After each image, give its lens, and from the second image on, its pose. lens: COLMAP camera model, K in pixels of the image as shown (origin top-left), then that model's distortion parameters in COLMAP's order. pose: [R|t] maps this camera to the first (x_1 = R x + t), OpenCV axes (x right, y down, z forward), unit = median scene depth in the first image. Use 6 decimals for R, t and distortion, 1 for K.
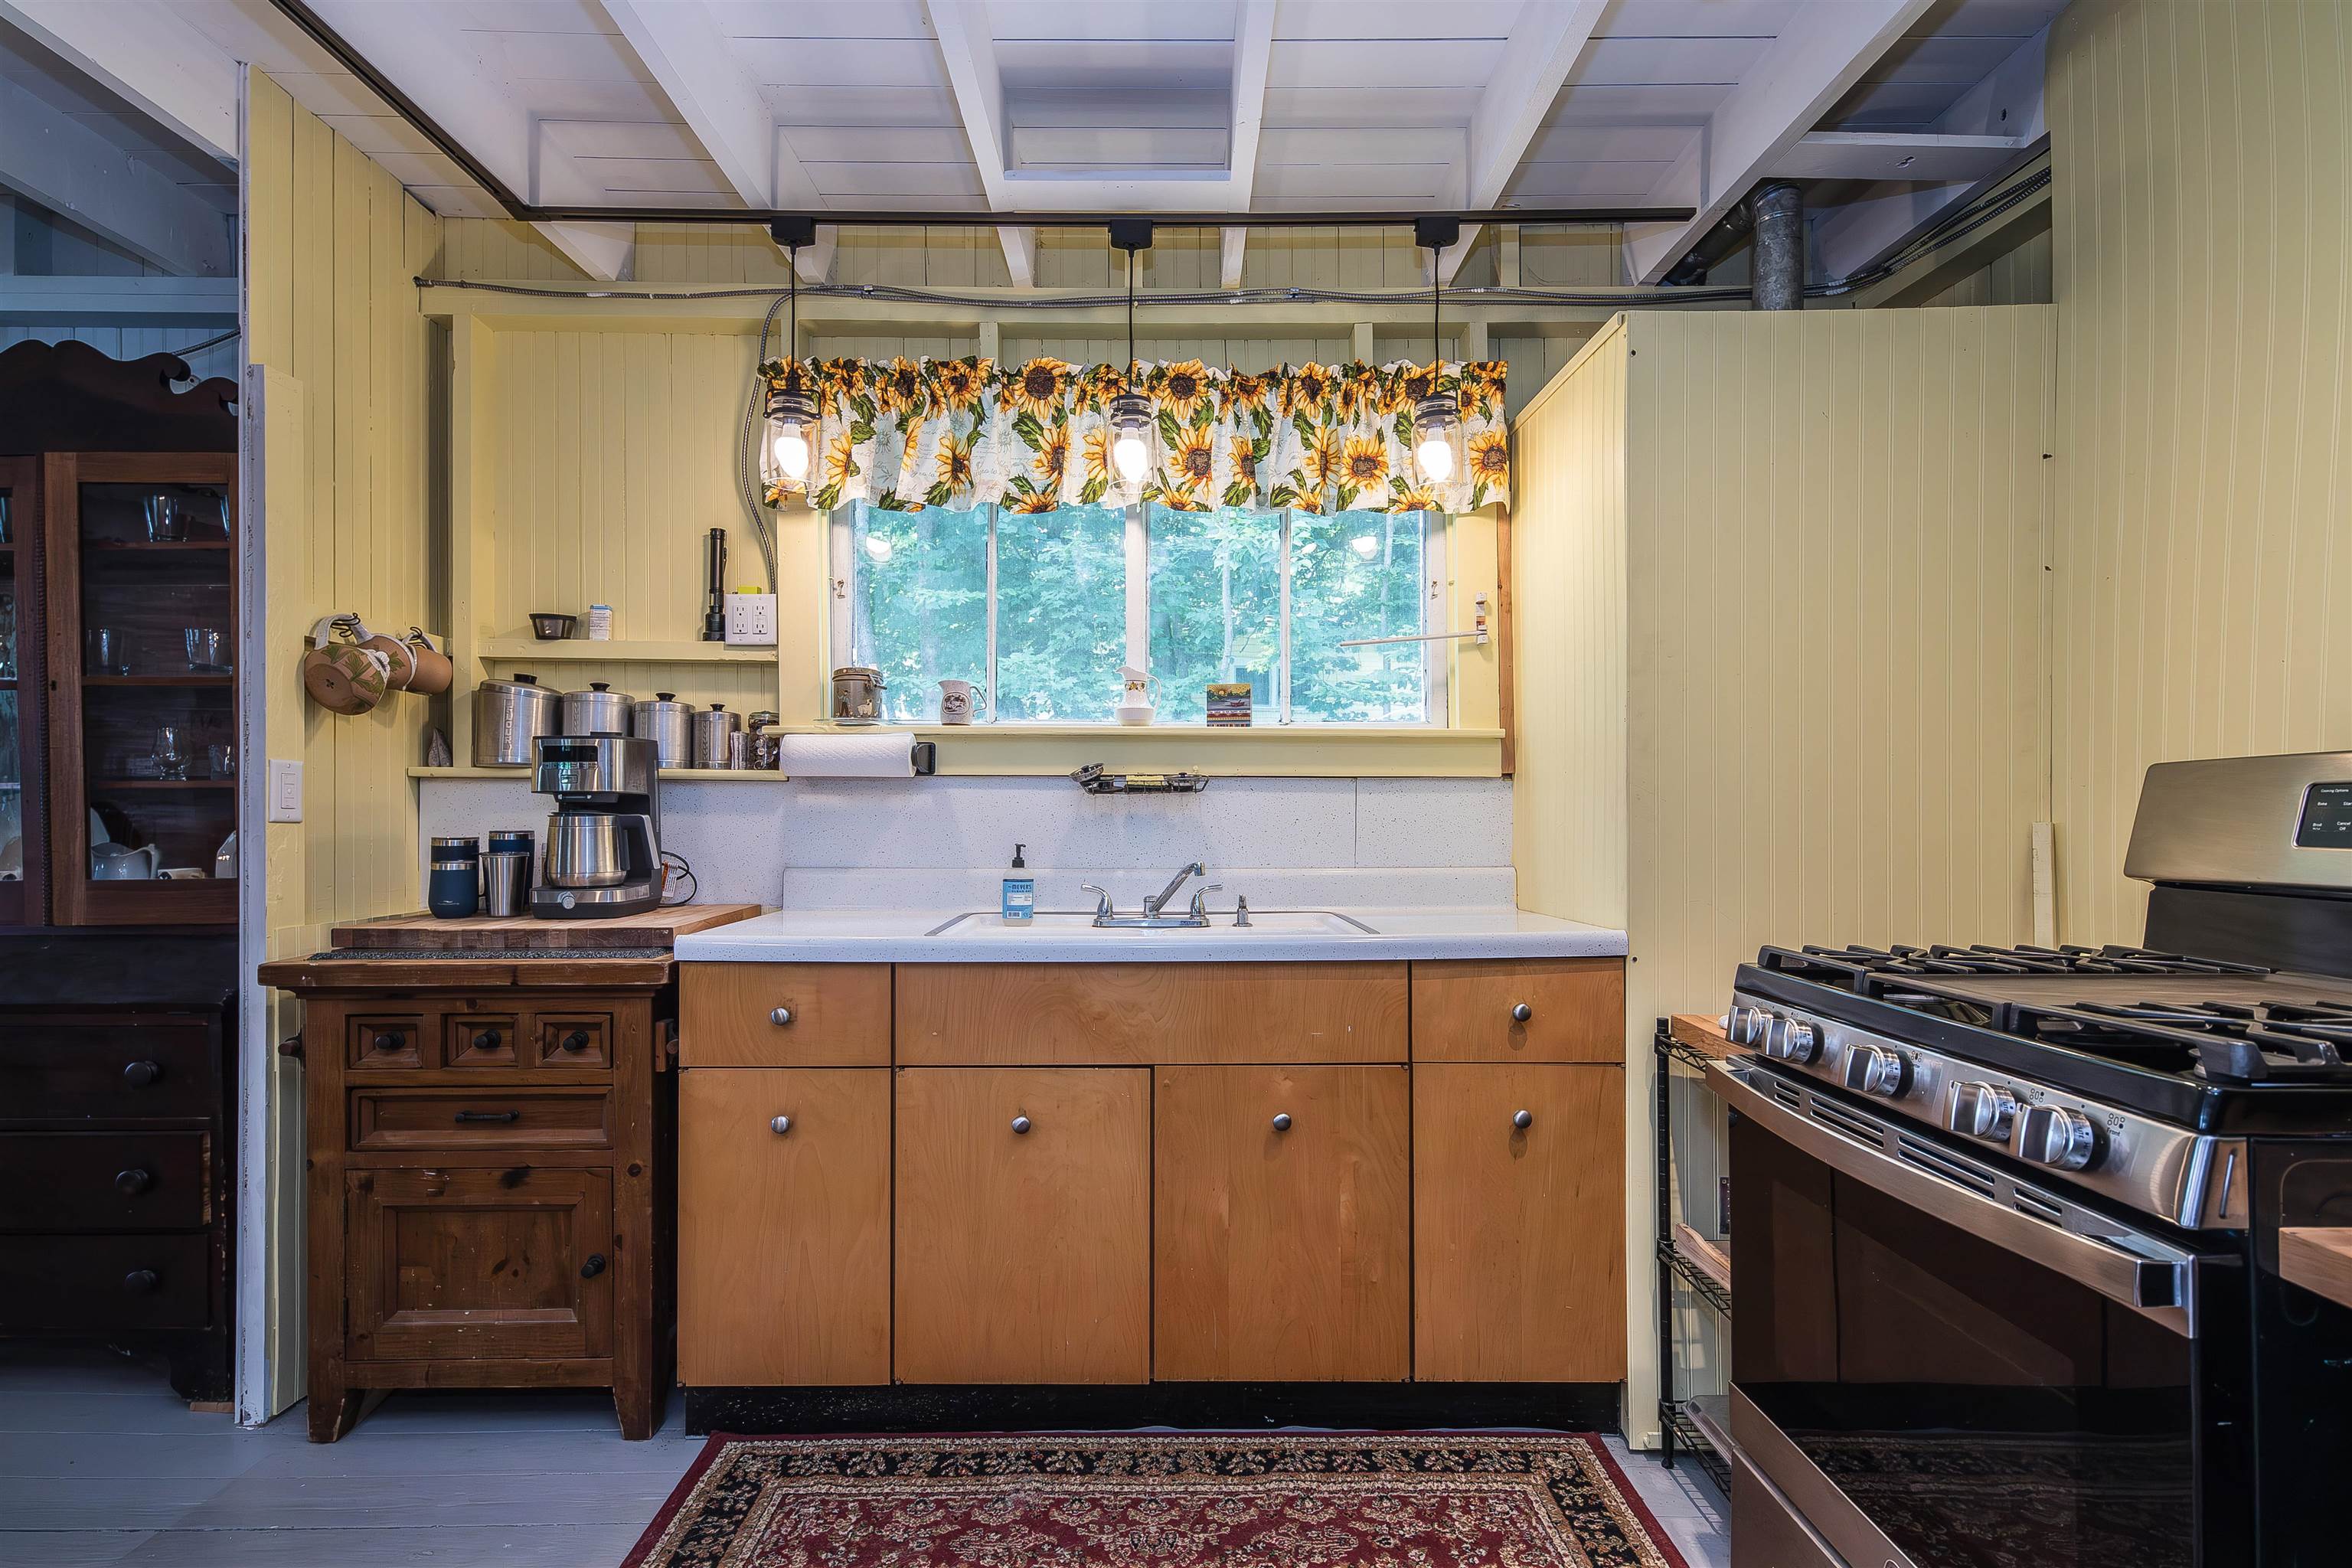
lens RADIAL K [[1206.2, 0, 1140.7], [0, 1206.2, 797.3], [0, 0, 1]] dist [0.008991, 0.000207]
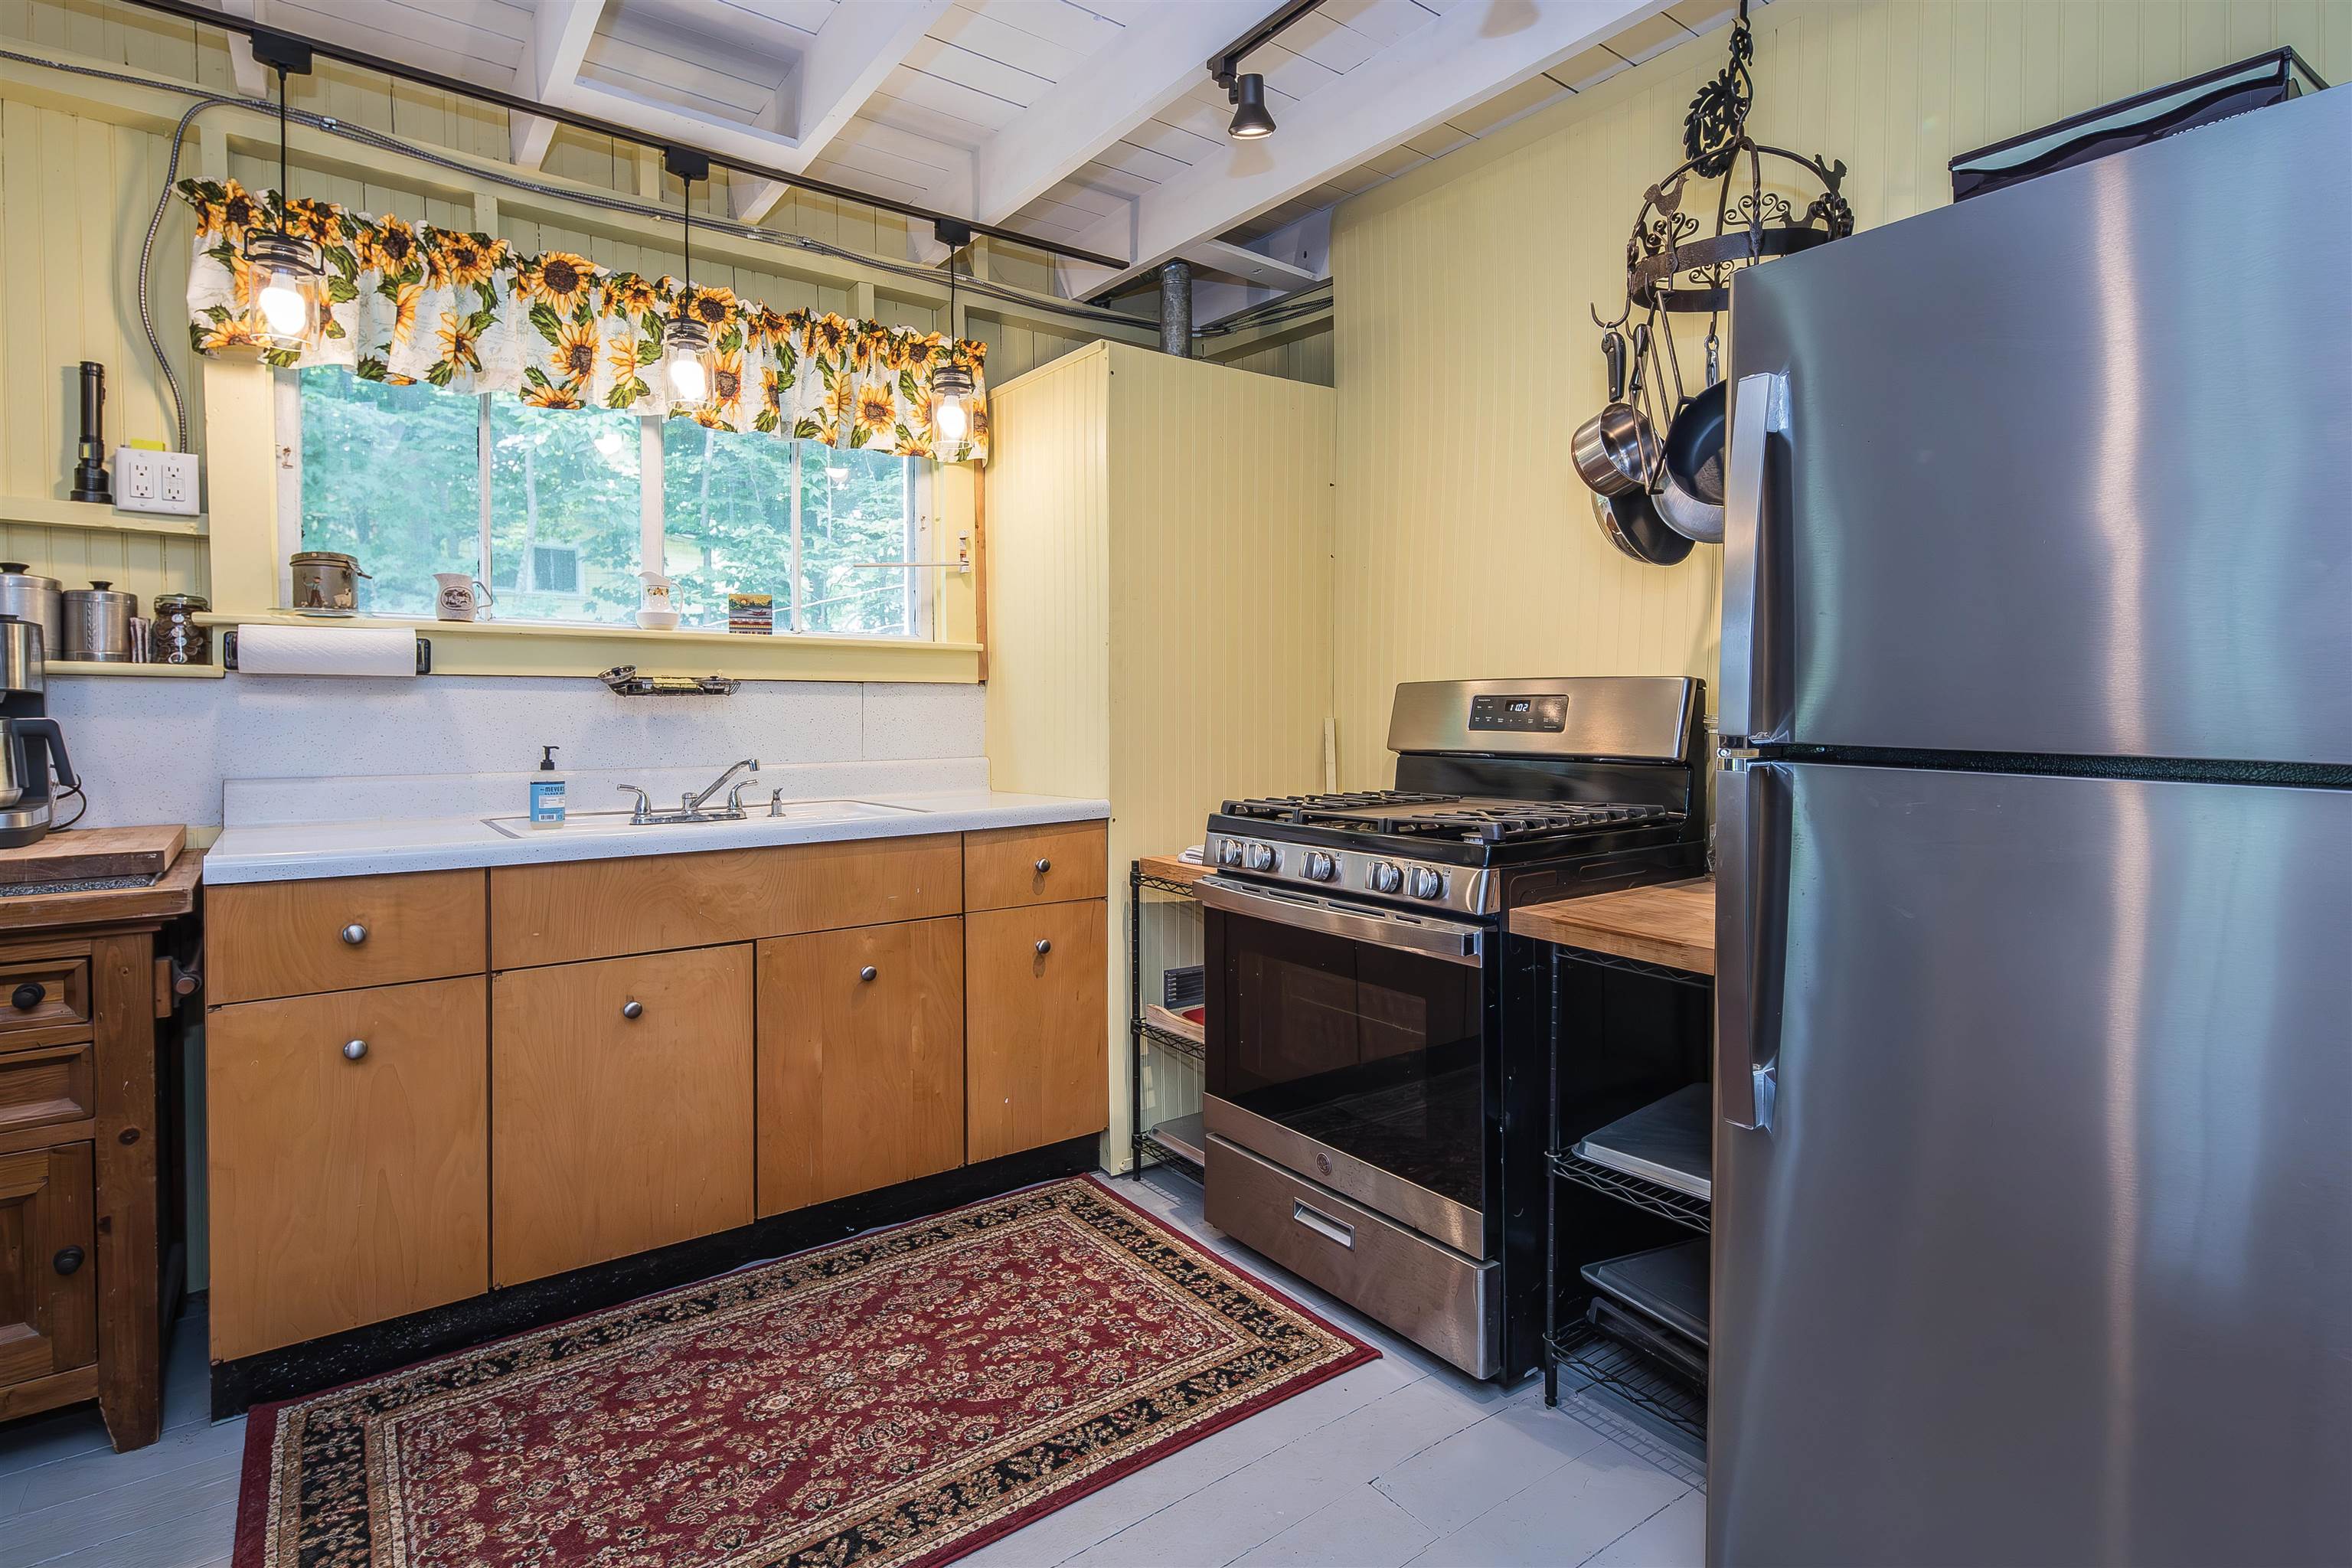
lens RADIAL K [[1206.2, 0, 1248.7], [0, 1206.2, 716.3], [0, 0, 1]] dist [0.008991, 0.000207]
pose [[0.773988, -0.004432, 0.633185, -0.335344], [-0.005788, 0.999884, 0.014073, -0.003292], [-0.633174, -0.014557, 0.773872, -0.148850]]
